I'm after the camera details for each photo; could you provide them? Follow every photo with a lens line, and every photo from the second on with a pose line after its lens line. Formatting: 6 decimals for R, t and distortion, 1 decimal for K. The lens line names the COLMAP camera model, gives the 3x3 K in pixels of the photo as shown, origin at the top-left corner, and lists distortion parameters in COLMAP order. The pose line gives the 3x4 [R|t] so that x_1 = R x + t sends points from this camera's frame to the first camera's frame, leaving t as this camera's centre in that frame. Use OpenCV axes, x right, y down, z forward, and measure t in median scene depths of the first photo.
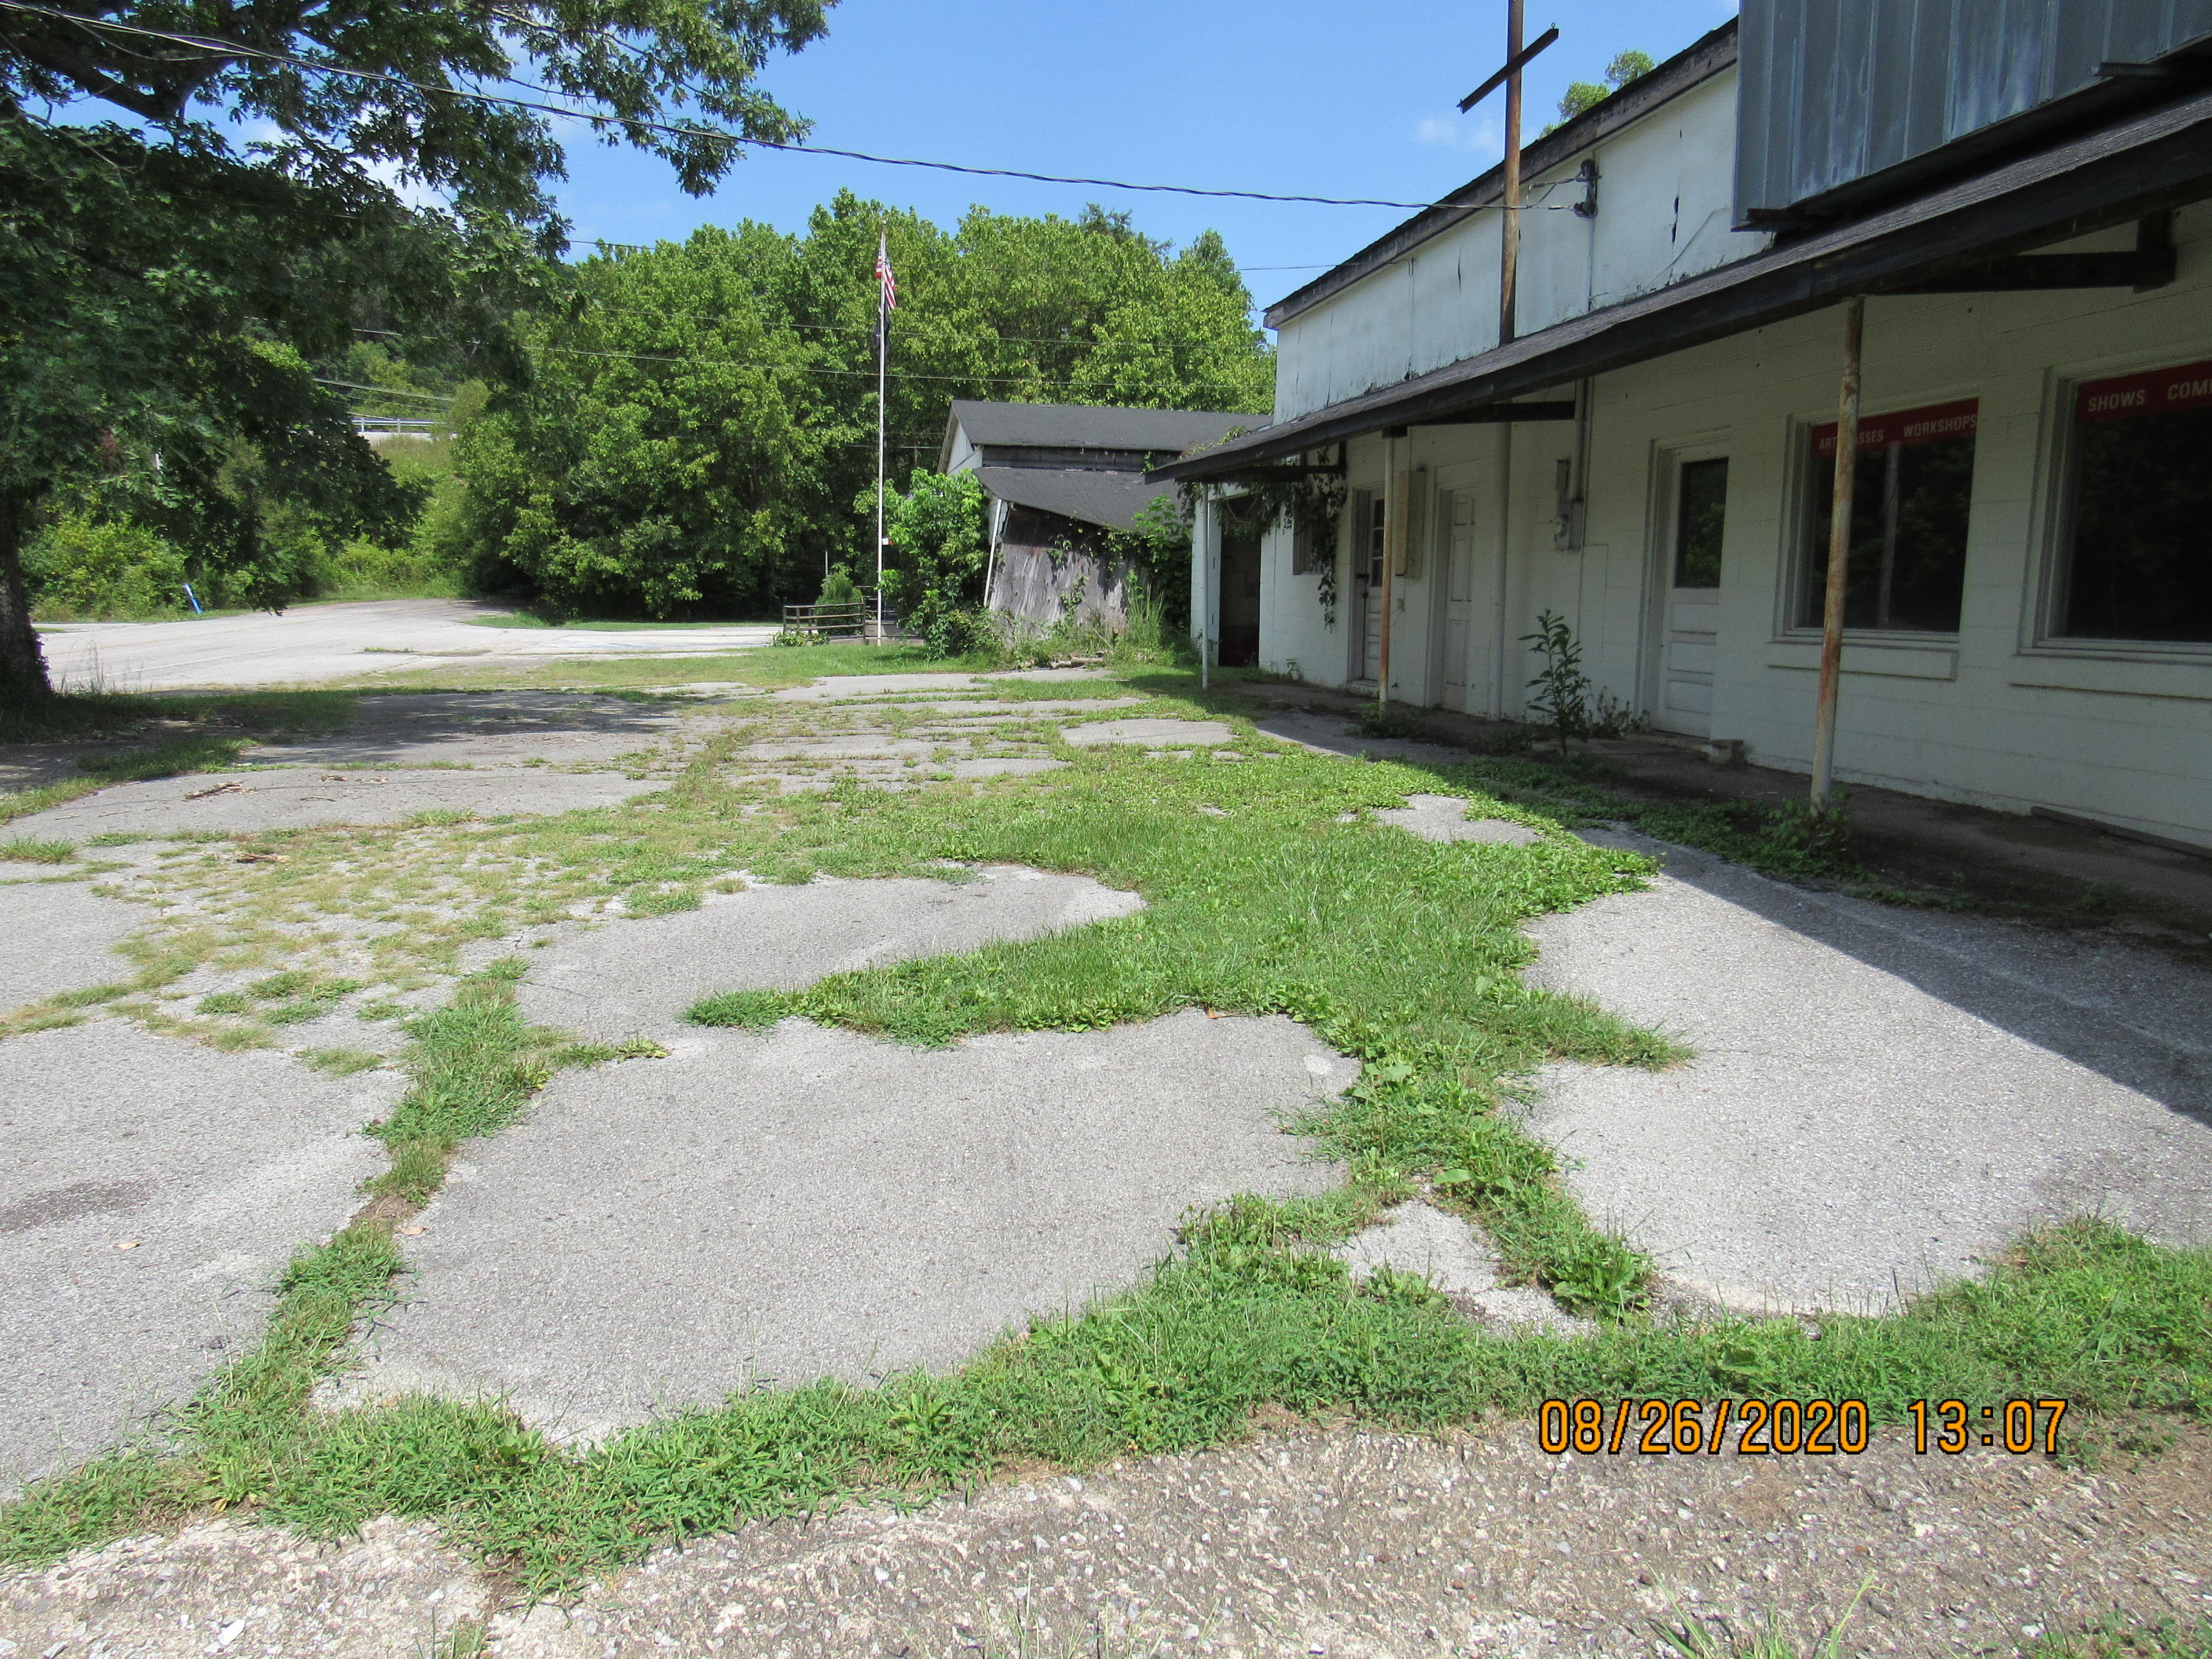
lens RADIAL K [[1604.5, 0, 1106.0], [0, 1604.5, 829.5], [0, 0, 1]] dist [-0.003184, 0.006326]
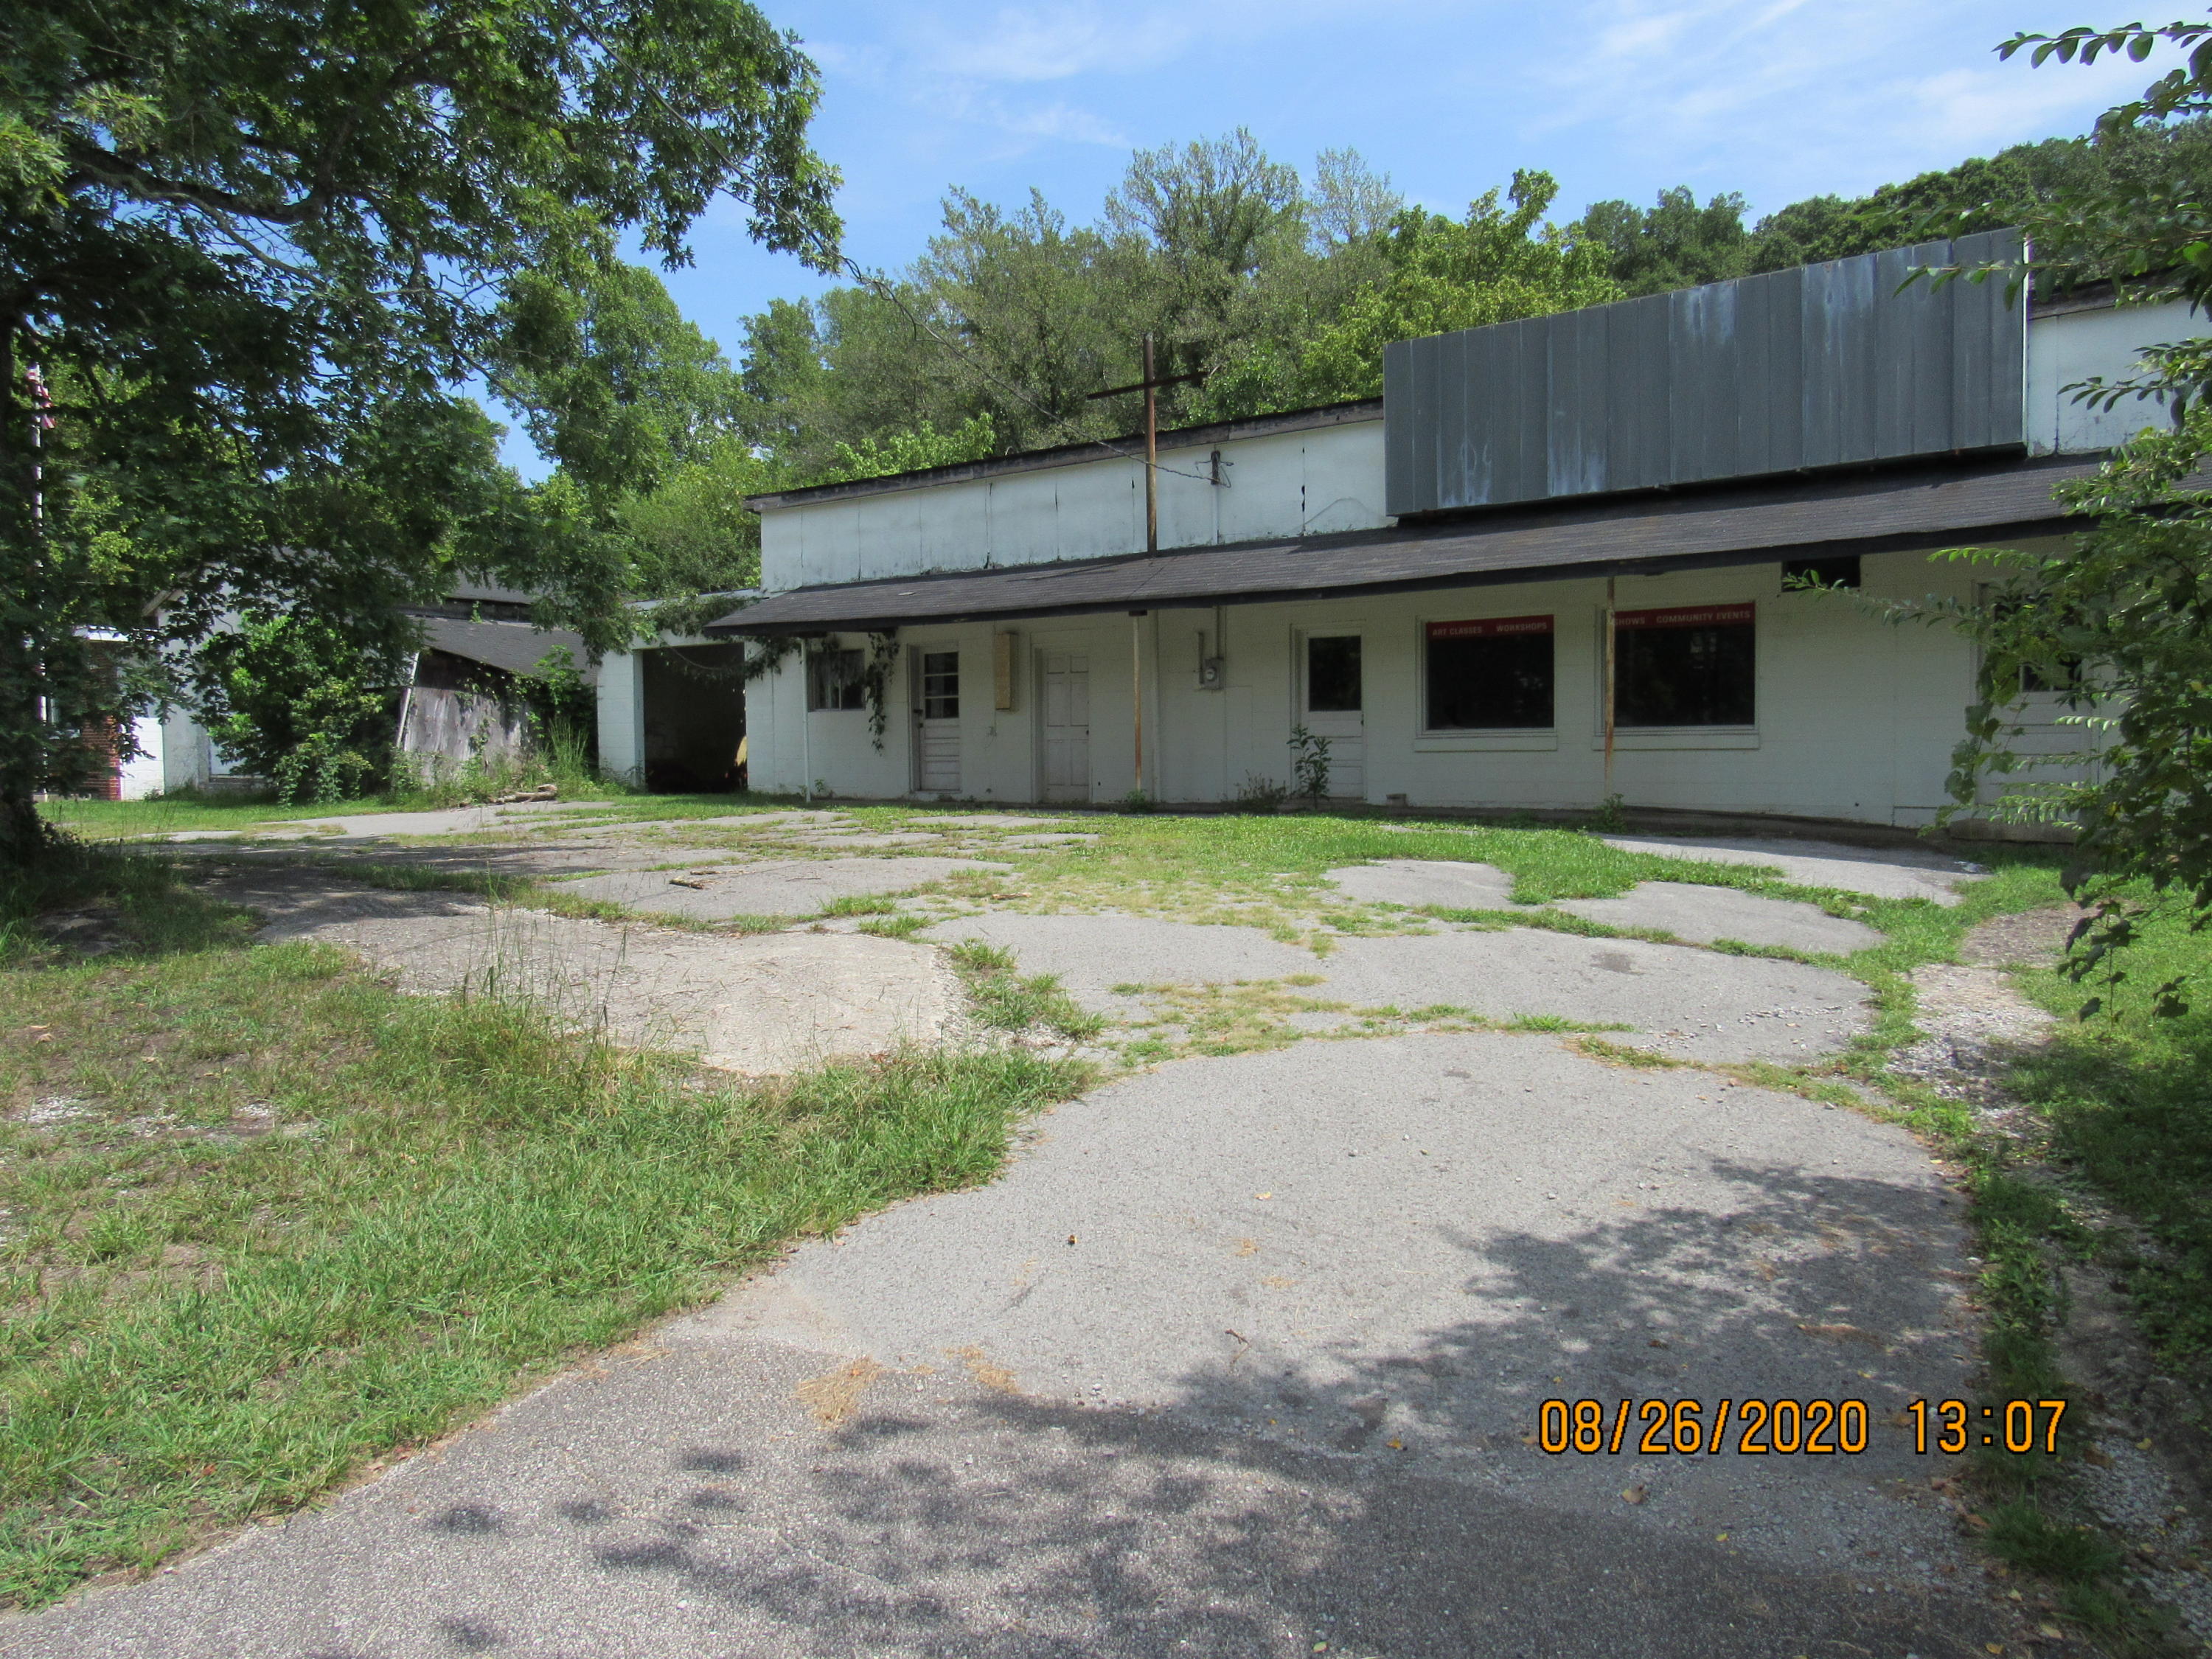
lens RADIAL K [[1604.5, 0, 1106.0], [0, 1604.5, 829.5], [0, 0, 1]] dist [-0.003184, 0.006326]
pose [[0.740849, -0.054659, 0.669443, -0.426810], [0.116264, 0.992074, -0.047664, 0.012606], [-0.661532, 0.113144, 0.741332, -0.041739]]
